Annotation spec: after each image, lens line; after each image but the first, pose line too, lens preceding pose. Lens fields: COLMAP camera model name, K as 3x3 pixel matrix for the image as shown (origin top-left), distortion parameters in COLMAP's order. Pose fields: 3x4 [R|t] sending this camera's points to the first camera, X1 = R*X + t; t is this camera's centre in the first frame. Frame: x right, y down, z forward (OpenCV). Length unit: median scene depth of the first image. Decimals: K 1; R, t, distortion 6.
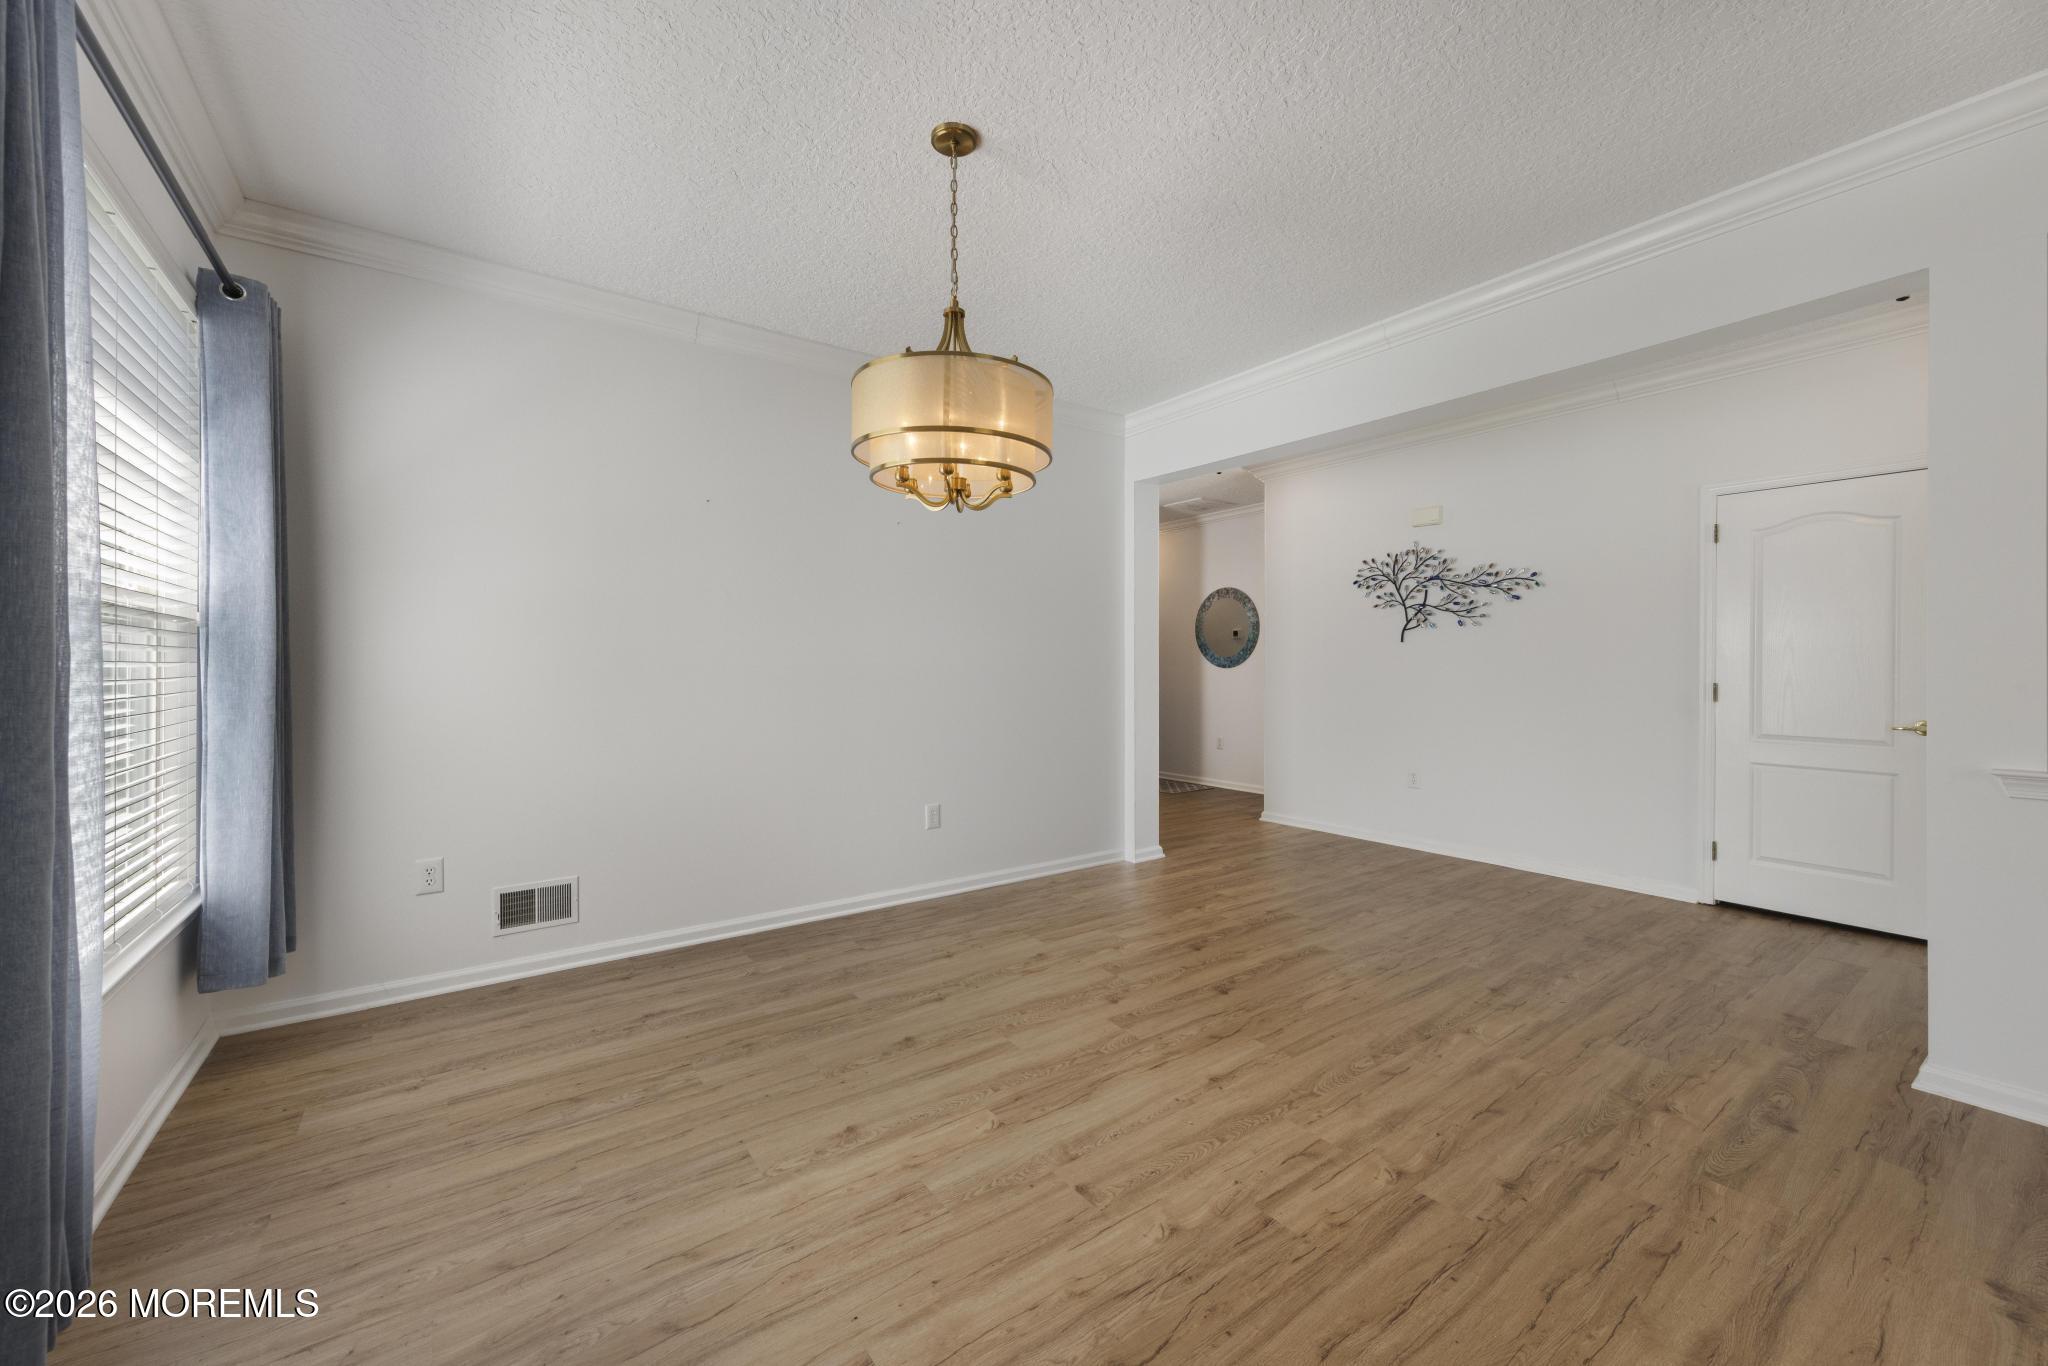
lens RADIAL K [[801.8, 0, 1016.1], [0, 801.8, 657.5], [0, 0, 1]] dist [0.003006, 0.000134]
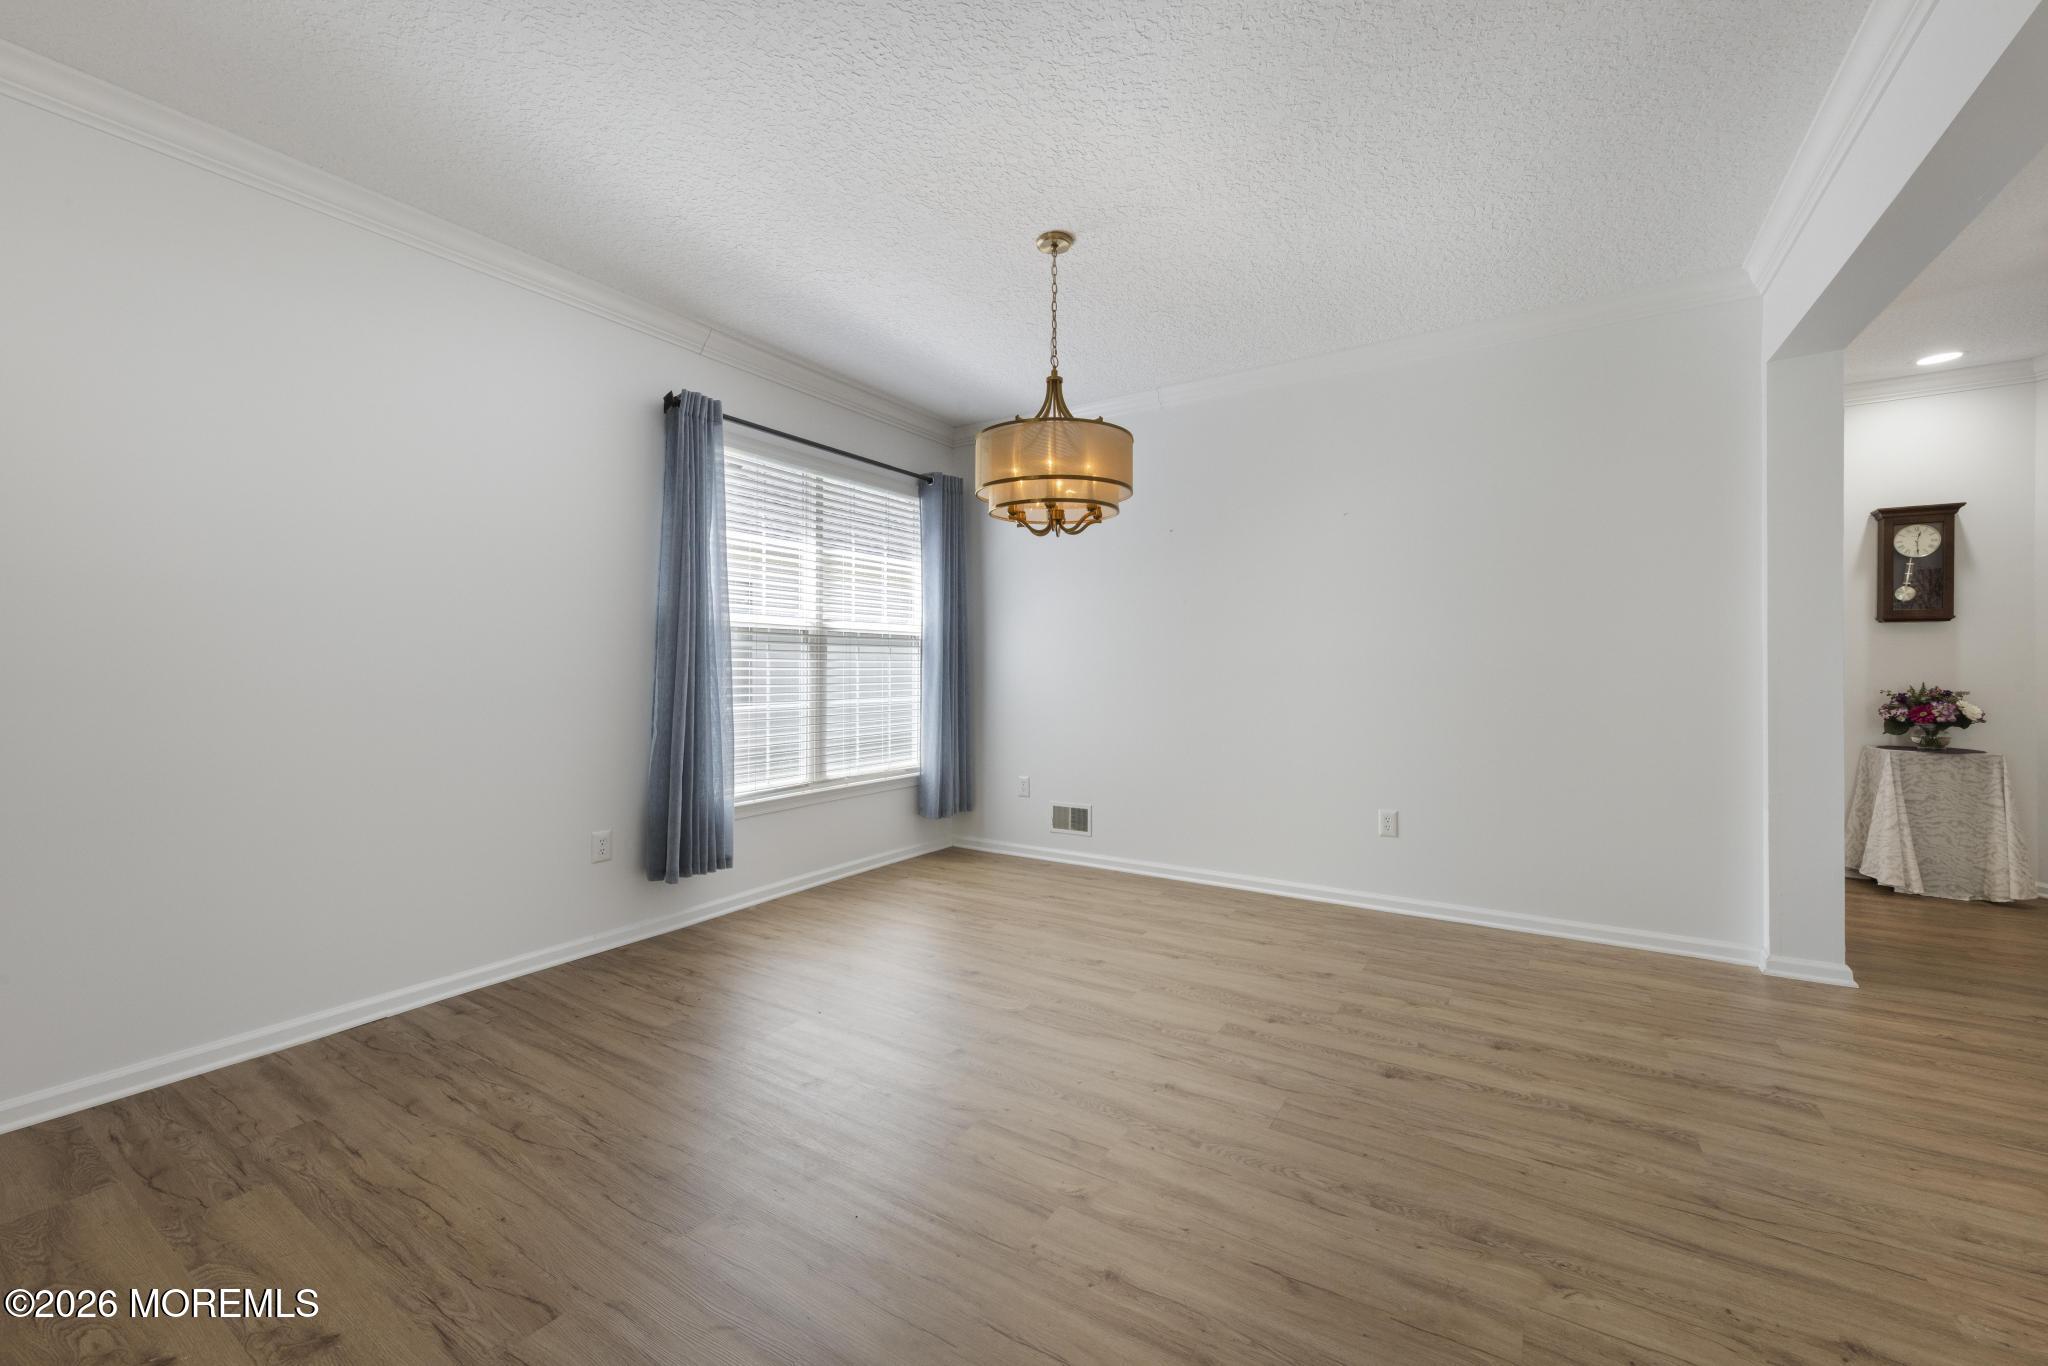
lens RADIAL K [[807.7, 0, 1036.2], [0, 807.7, 660.7], [0, 0, 1]] dist [0.000631, 0.000030]
pose [[0.373075, -0.006621, -0.927777, 0.861394], [0.010144, 0.999944, -0.003057, 0.012599], [0.927746, -0.008271, 0.373122, 0.390839]]
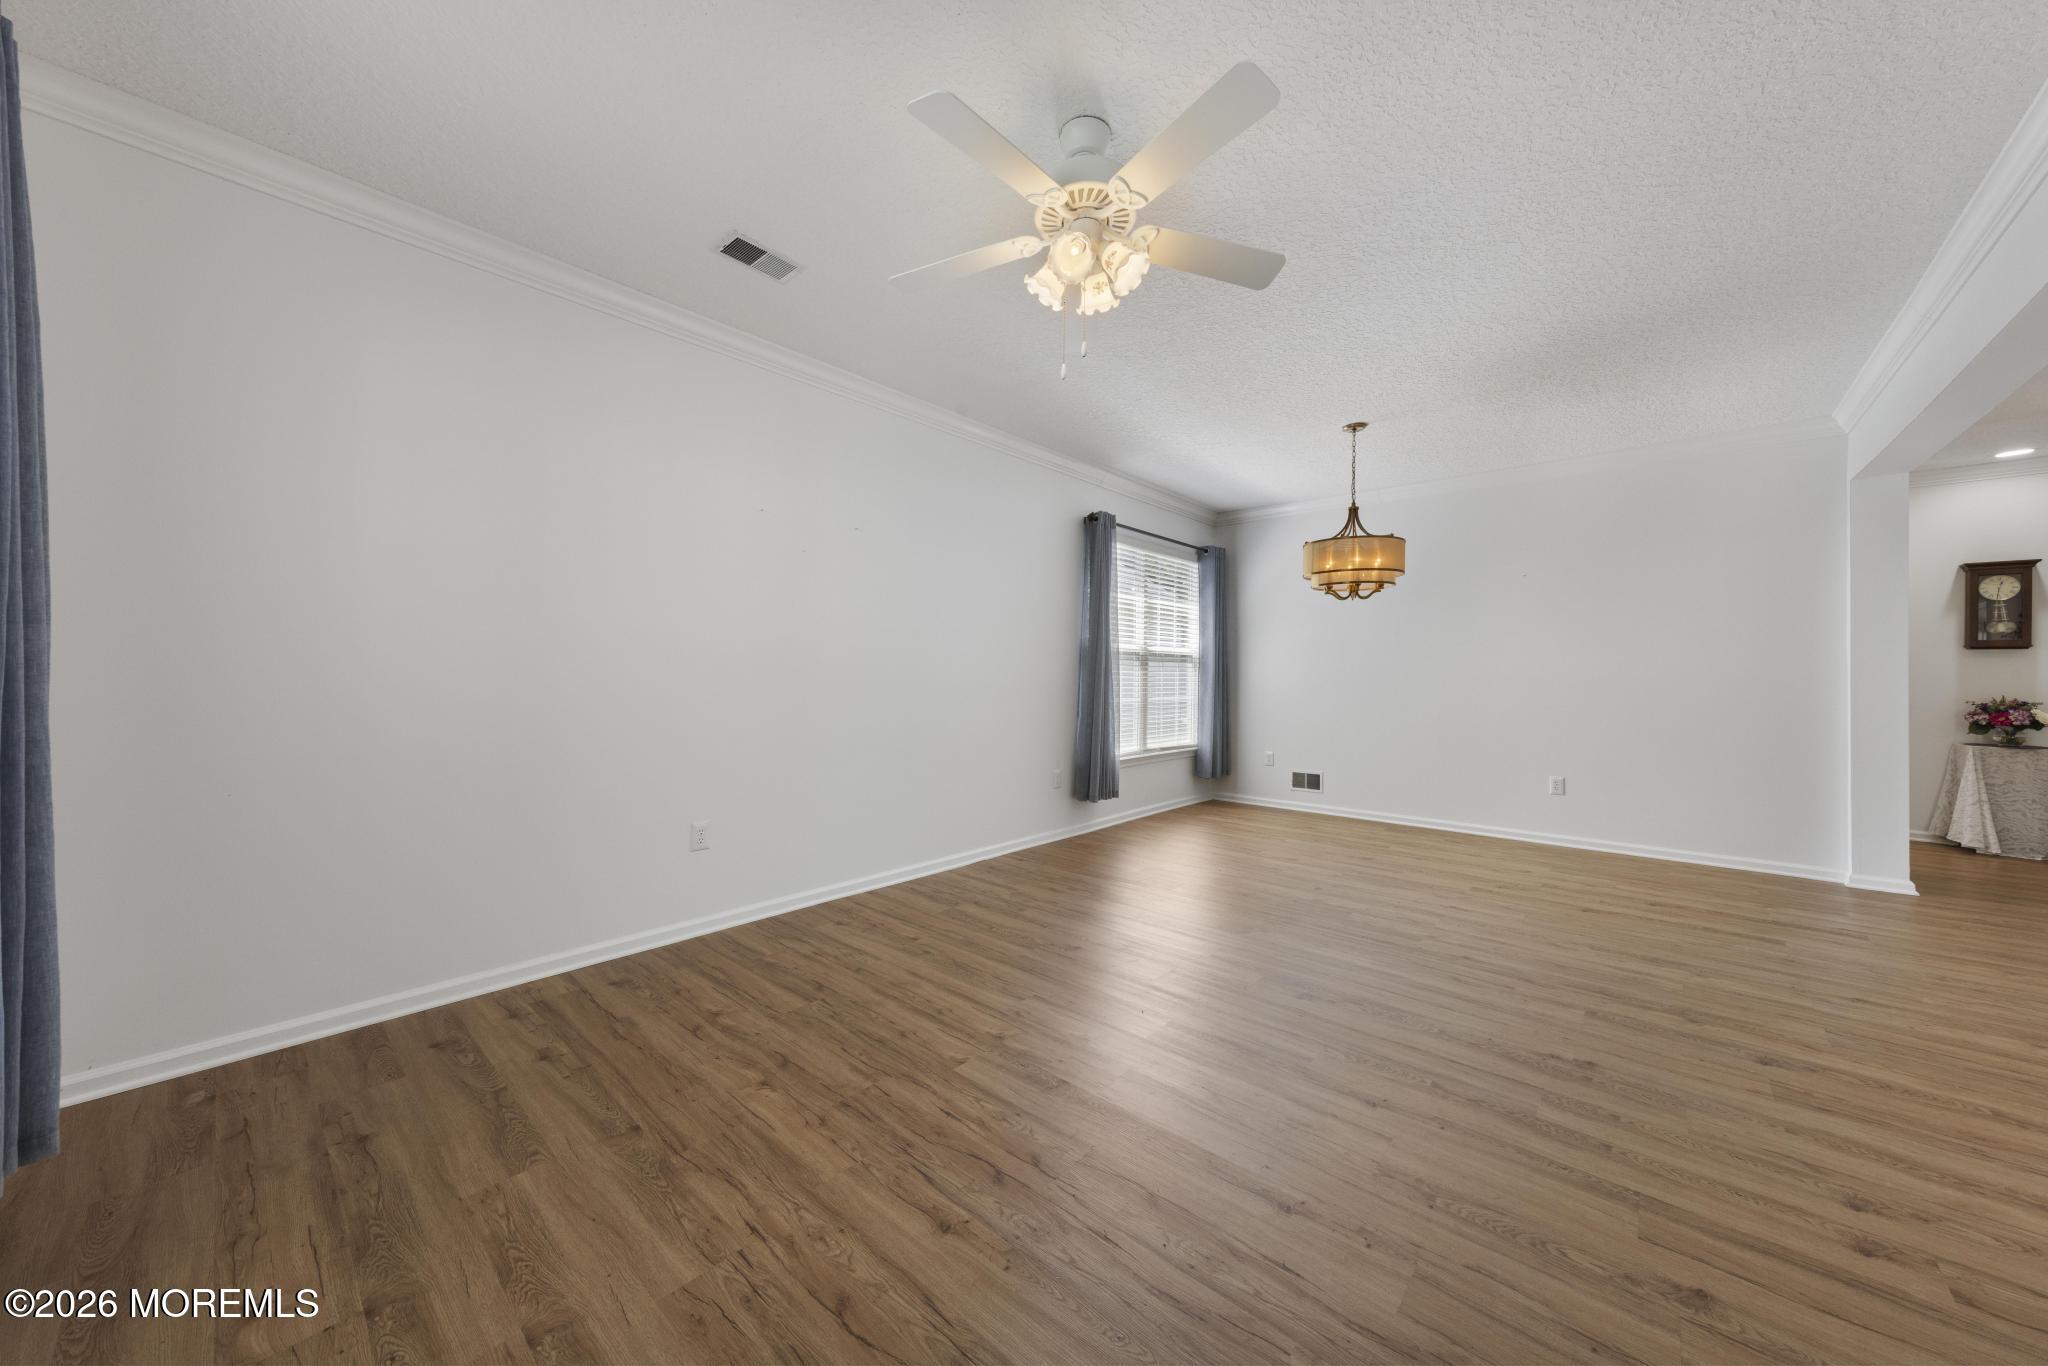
lens RADIAL K [[710.4, 0, 1026.5], [0, 710.4, 666.8], [0, 0, 1]] dist [0.001345, 0.000042]
pose [[0.217428, -0.008920, -0.976036, 1.244351], [0.001614, 0.999960, -0.008779, 0.006989], [0.976075, 0.000333, 0.217434, -0.203145]]
